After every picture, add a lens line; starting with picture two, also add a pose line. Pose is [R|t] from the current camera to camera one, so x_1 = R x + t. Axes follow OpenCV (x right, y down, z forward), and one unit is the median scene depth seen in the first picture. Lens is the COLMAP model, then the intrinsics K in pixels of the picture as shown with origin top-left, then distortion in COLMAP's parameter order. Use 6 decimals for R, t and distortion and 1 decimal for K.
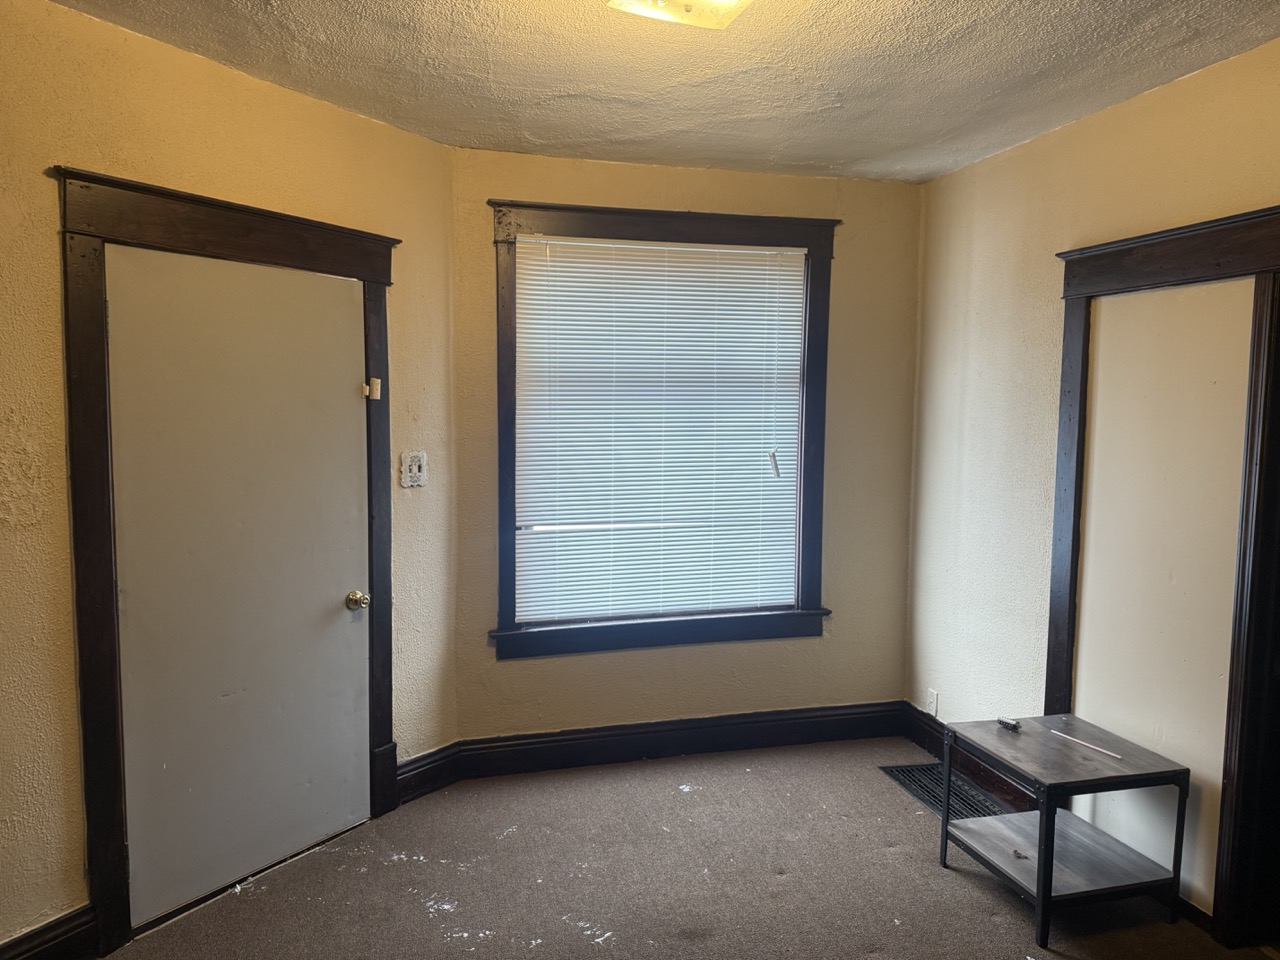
lens RADIAL K [[895.2, 0, 640.0], [0, 895.2, 480.0], [0, 0, 1]] dist [0.162992, -0.321545]
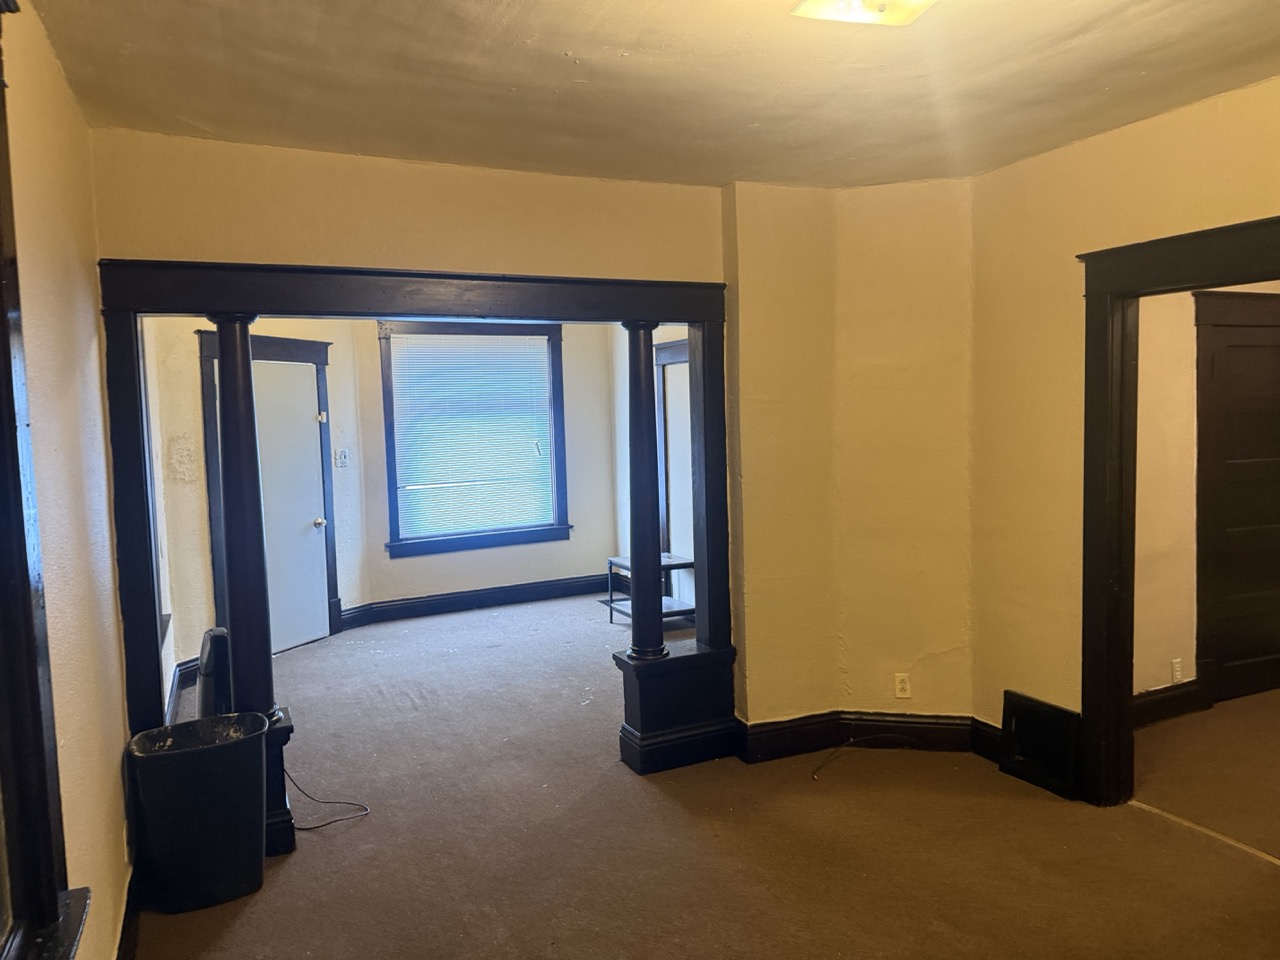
lens RADIAL K [[895.2, 0, 640.0], [0, 895.2, 480.0], [0, 0, 1]] dist [0.162992, -0.321545]
pose [[0.985406, -0.050644, 0.162513, 0.058397], [0.052155, 0.998626, -0.005038, 0.077797], [-0.162034, 0.013440, 0.986694, -1.001155]]
